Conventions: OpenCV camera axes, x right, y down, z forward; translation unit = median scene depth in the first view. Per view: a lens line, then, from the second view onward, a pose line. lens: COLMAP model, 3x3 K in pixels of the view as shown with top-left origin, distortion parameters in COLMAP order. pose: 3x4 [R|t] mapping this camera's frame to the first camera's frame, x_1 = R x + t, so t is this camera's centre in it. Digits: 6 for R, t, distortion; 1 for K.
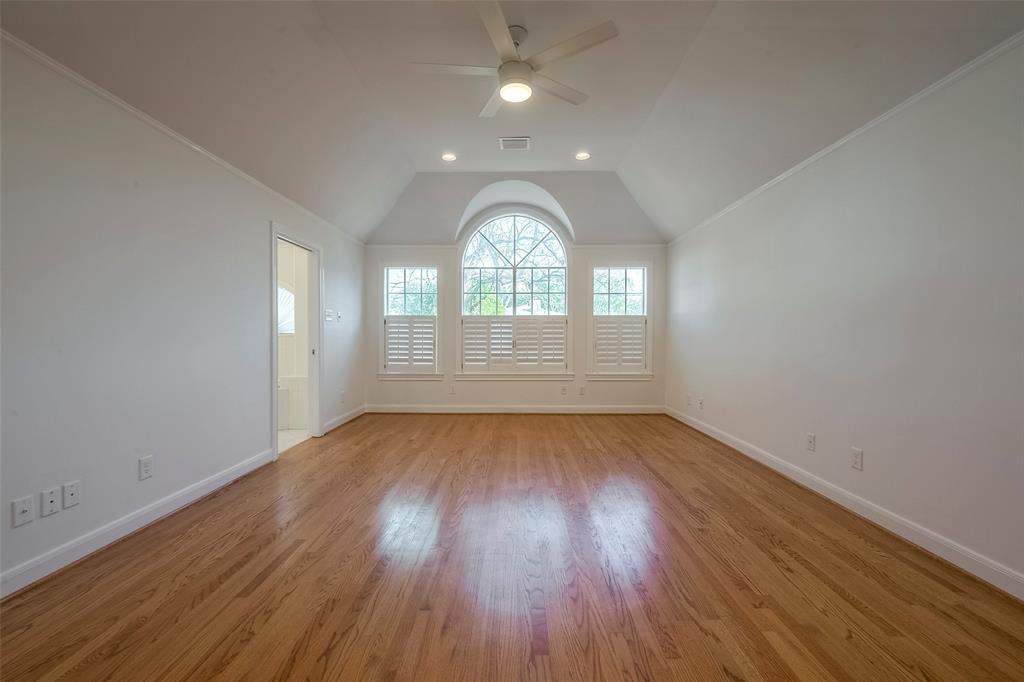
lens RADIAL K [[404.8, 0, 510.6], [0, 404.8, 341.5], [0, 0, 1]] dist [-0.000179, -0.000074]
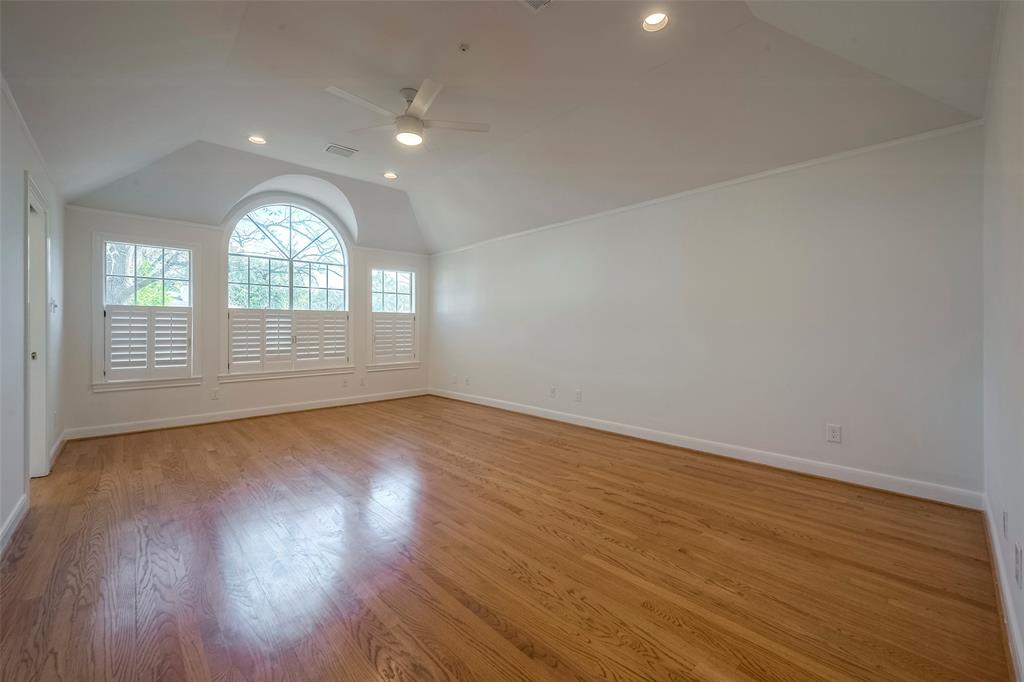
lens RADIAL K [[404.8, 0, 518.3], [0, 404.8, 332.4], [0, 0, 1]] dist [-0.000179, -0.000074]
pose [[0.717205, -0.009820, 0.696793, -0.278839], [0.017106, 0.999847, -0.003516, 0.001667], [-0.696652, 0.014441, 0.717264, -0.062312]]
